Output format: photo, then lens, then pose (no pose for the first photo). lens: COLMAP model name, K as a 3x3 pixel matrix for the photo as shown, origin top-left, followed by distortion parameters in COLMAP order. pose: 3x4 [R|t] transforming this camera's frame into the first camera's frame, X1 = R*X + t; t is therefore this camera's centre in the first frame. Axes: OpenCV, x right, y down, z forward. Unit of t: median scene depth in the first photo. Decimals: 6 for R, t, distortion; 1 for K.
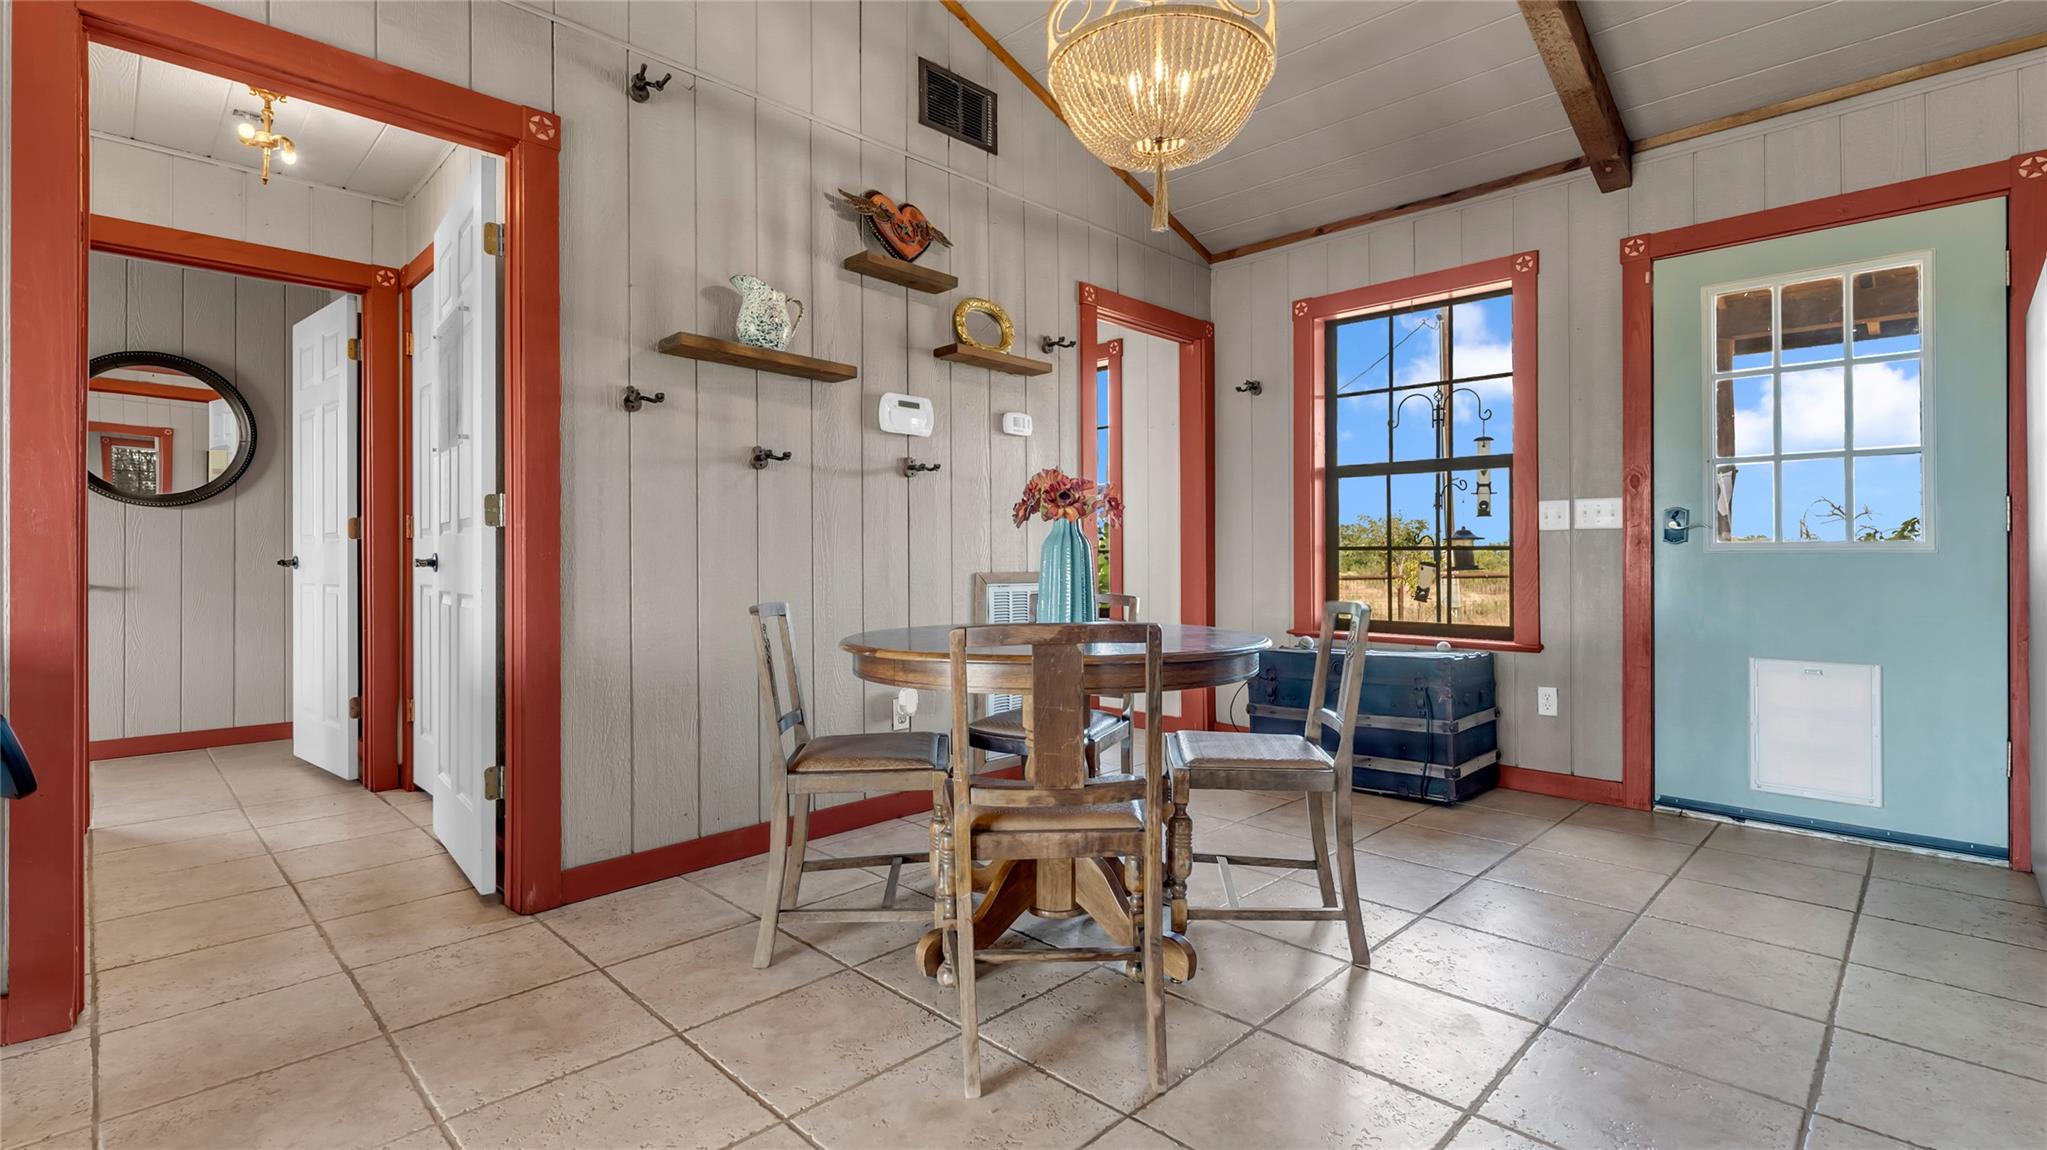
lens RADIAL K [[925.0, 0, 1022.5], [0, 925.0, 554.2], [0, 0, 1]] dist [-0.001283, -0.000807]
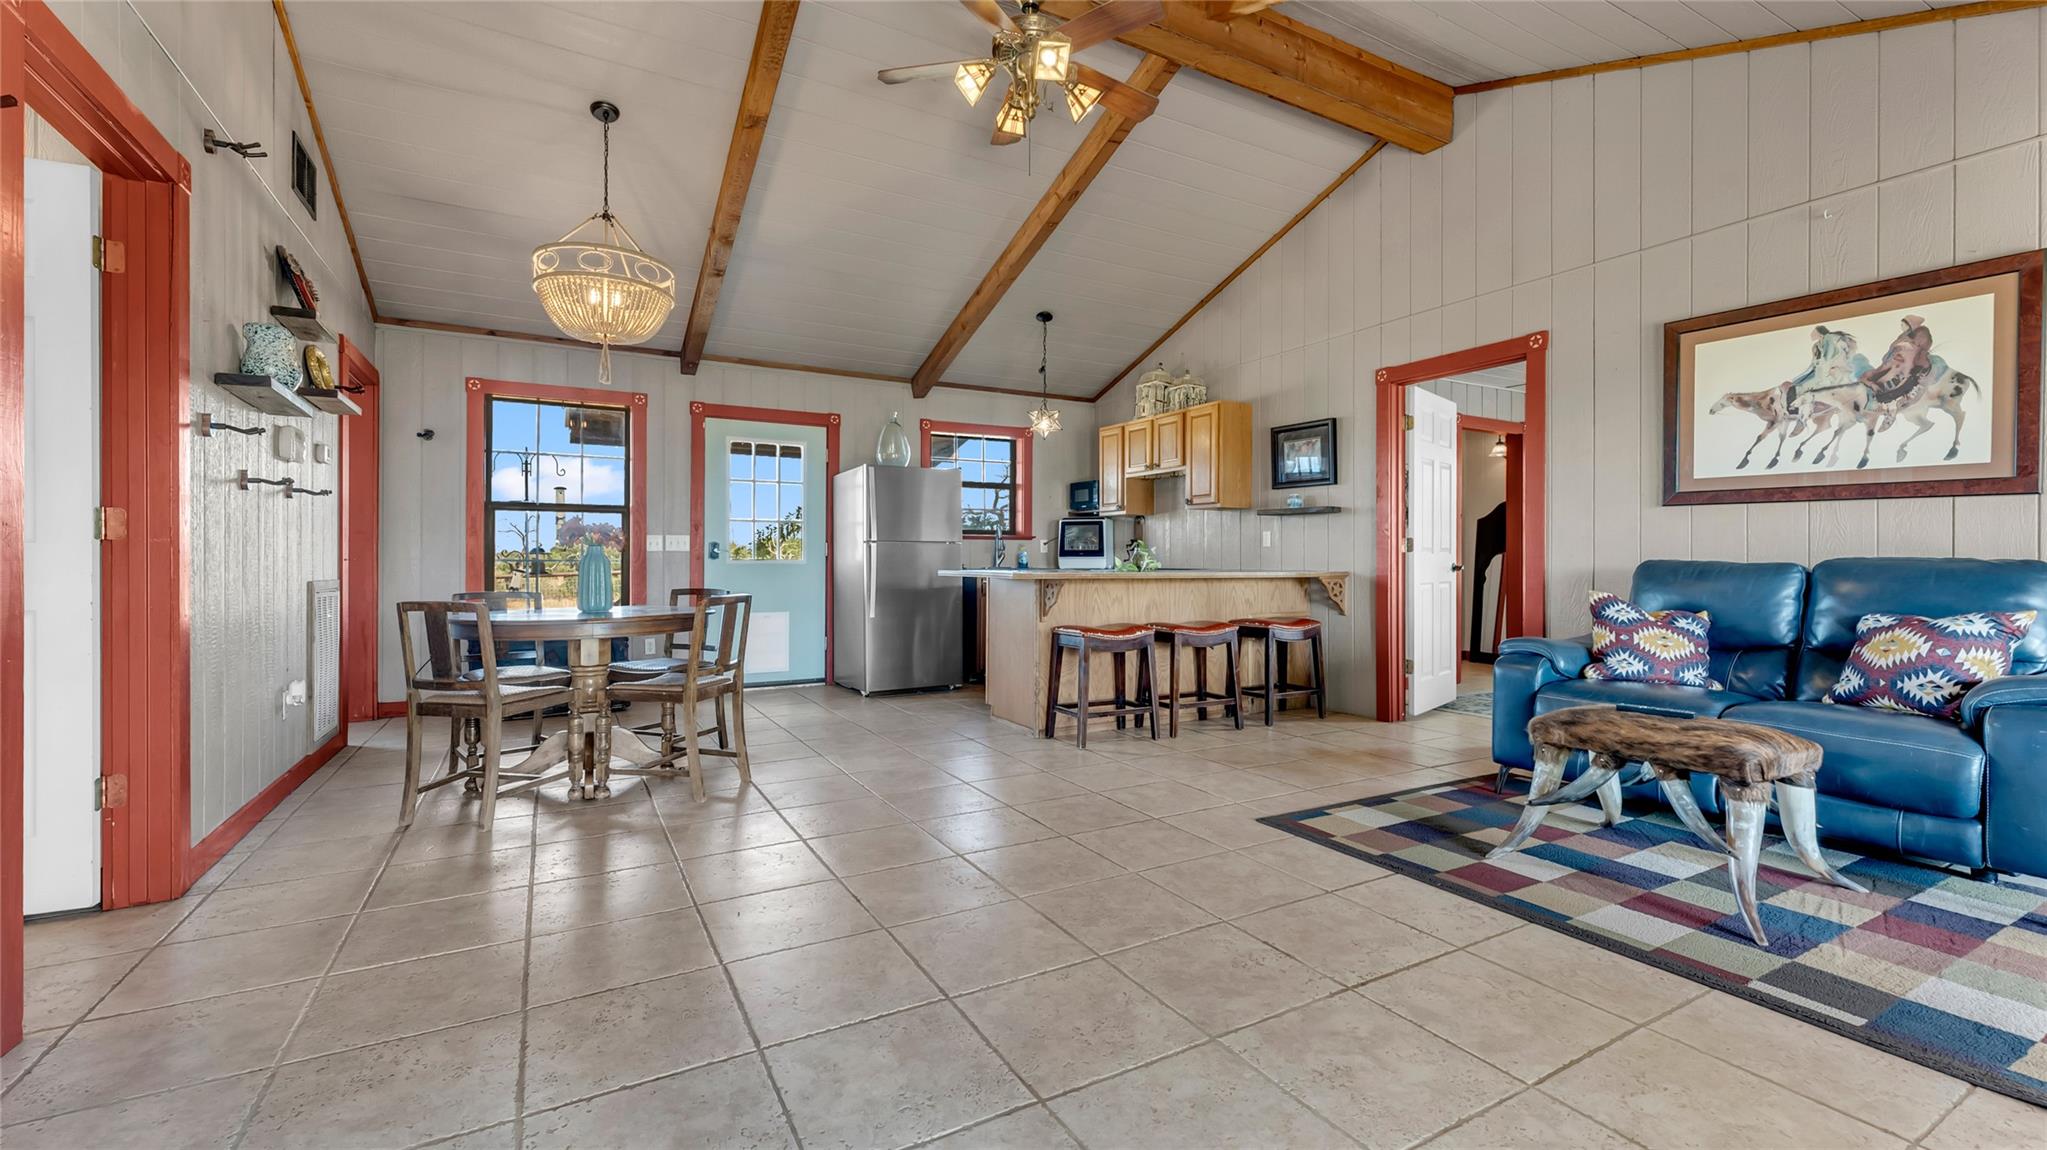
lens RADIAL K [[838.3, 0, 1020.0], [0, 838.3, 569.2], [0, 0, 1]] dist [-0.004255, -0.000214]
pose [[0.270440, -0.001466, 0.962736, -0.873481], [0.000880, 0.999999, 0.001275, 0.007776], [-0.962736, 0.000502, 0.270441, -0.137348]]
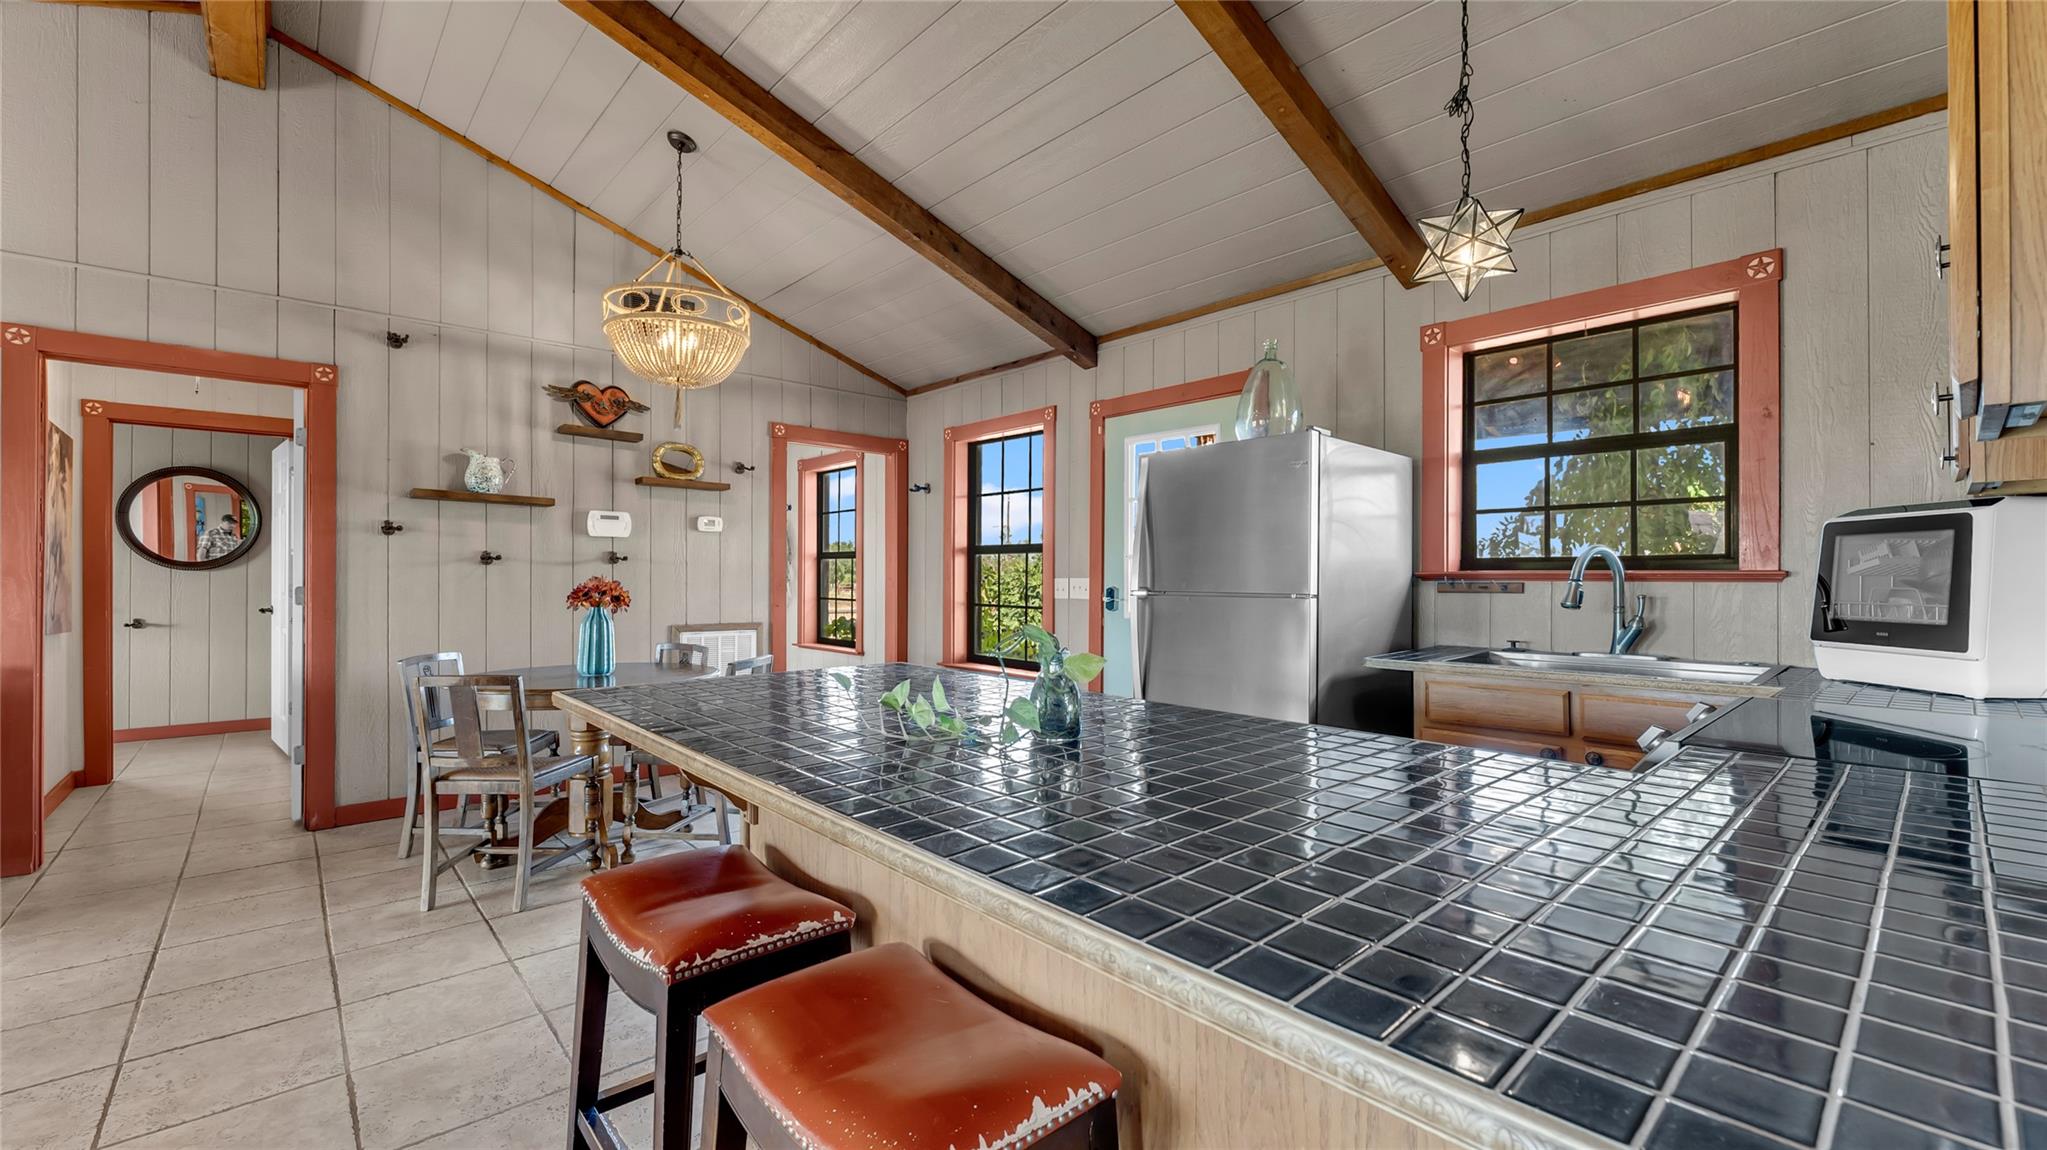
lens RADIAL K [[838.3, 0, 1020.9], [0, 838.3, 570.4], [0, 0, 1]] dist [-0.004255, -0.000214]
pose [[0.998474, 0.002966, -0.055139, 0.631757], [-0.003179, 0.999988, -0.003769, -0.069672], [0.055127, 0.003939, 0.998472, -0.350603]]
